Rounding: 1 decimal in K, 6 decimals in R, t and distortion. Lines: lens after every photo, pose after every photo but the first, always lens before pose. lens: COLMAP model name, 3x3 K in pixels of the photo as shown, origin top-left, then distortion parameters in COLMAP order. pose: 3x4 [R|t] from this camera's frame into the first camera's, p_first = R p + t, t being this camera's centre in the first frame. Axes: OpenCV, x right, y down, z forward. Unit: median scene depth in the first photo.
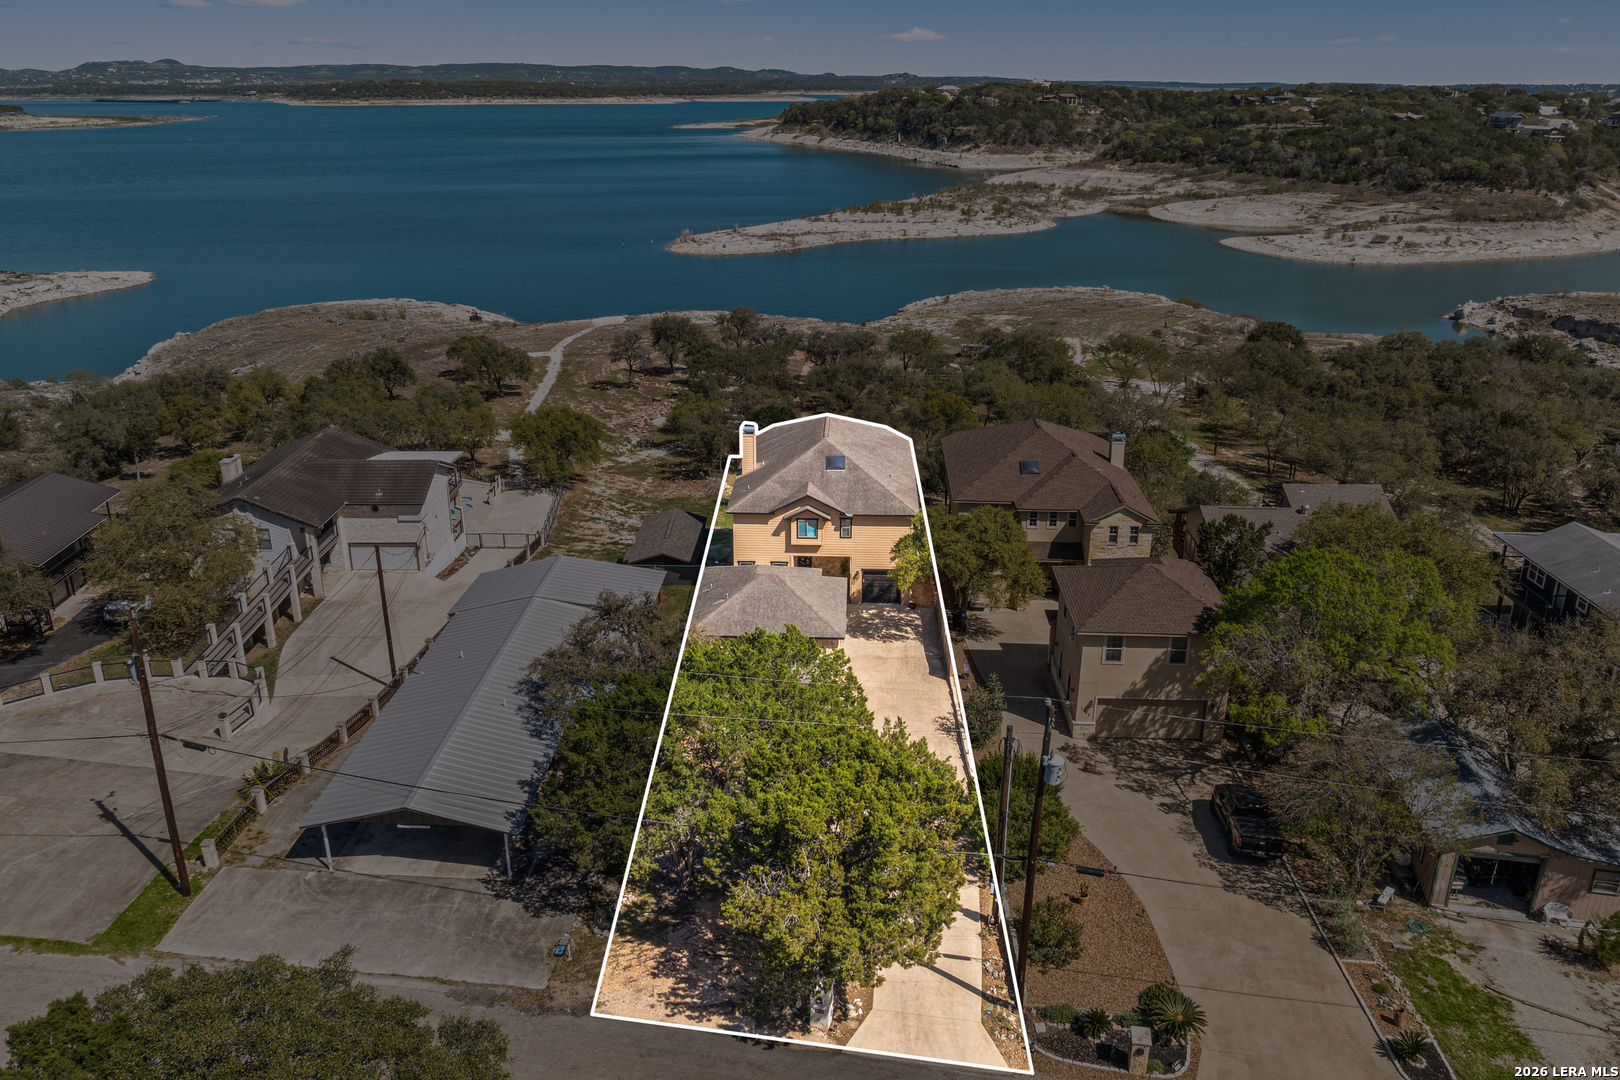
lens RADIAL K [[1168.0, 0, 810.0], [0, 1168.0, 540.0], [0, 0, 1]] dist [-0.043328, 0.005586]
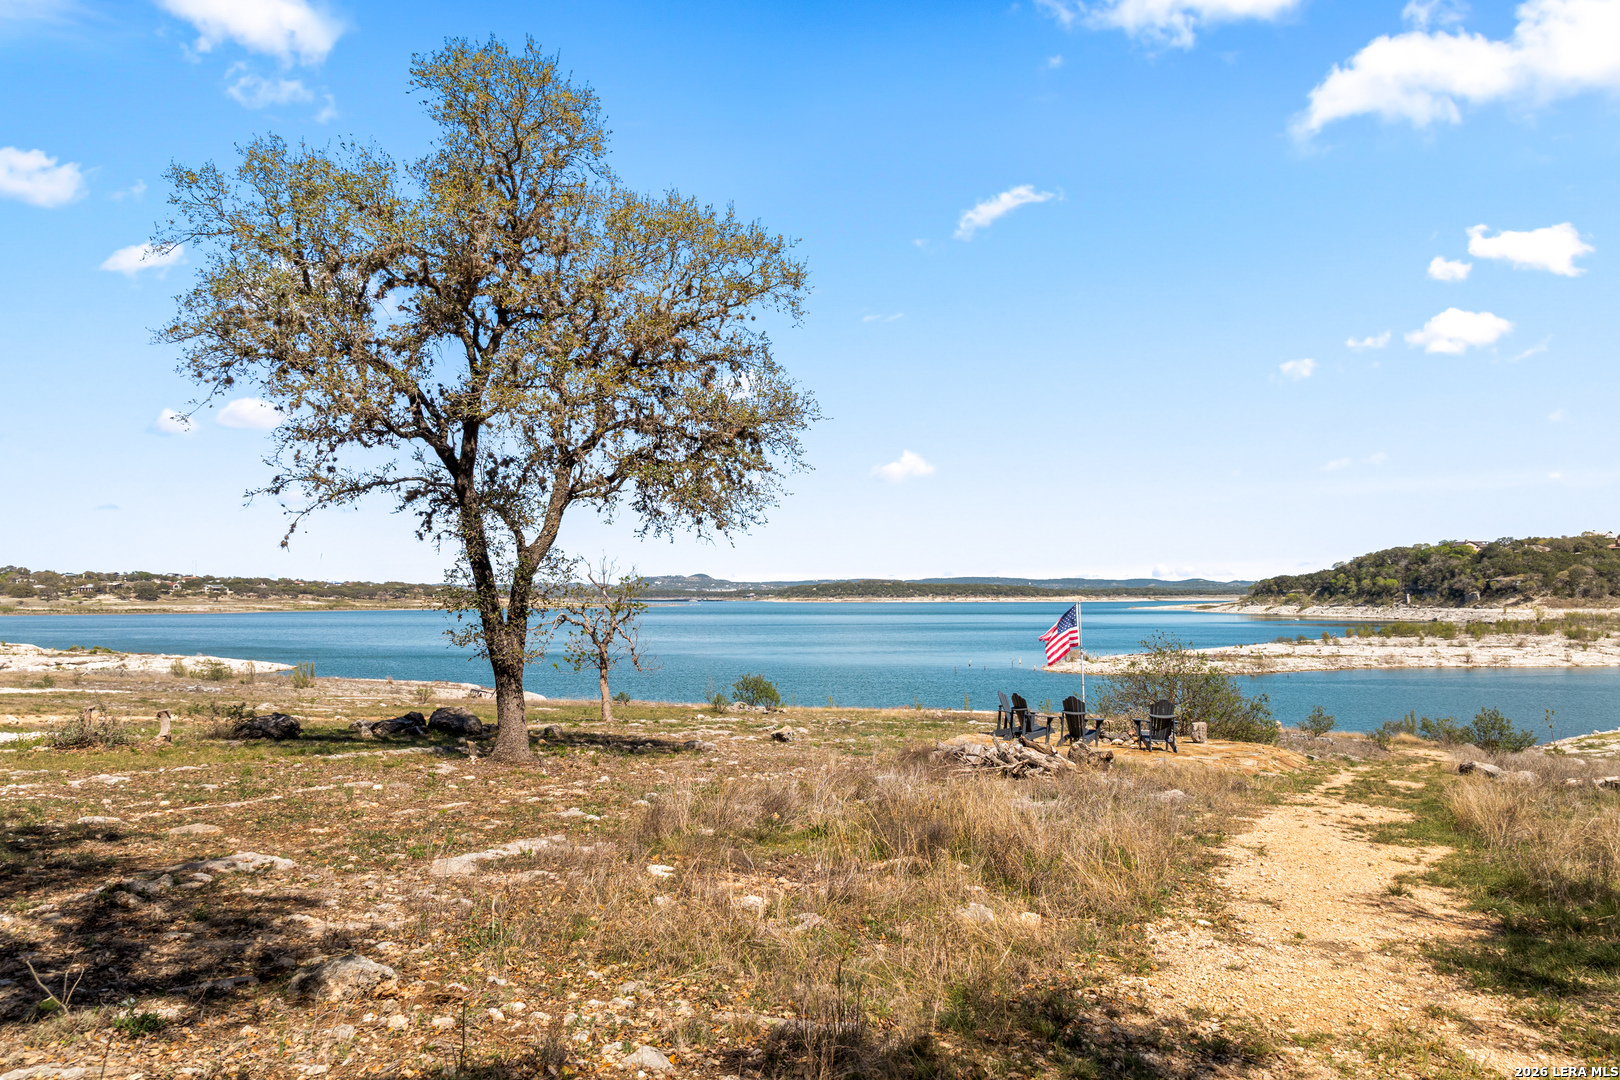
lens RADIAL K [[1168.0, 0, 810.0], [0, 1168.0, 540.0], [0, 0, 1]] dist [-0.043328, 0.005586]
pose [[0.925215, -0.023746, -0.378698, -0.000622], [-0.134869, 0.912286, -0.386709, -0.026447], [0.354664, 0.408864, 0.840859, 0.183905]]
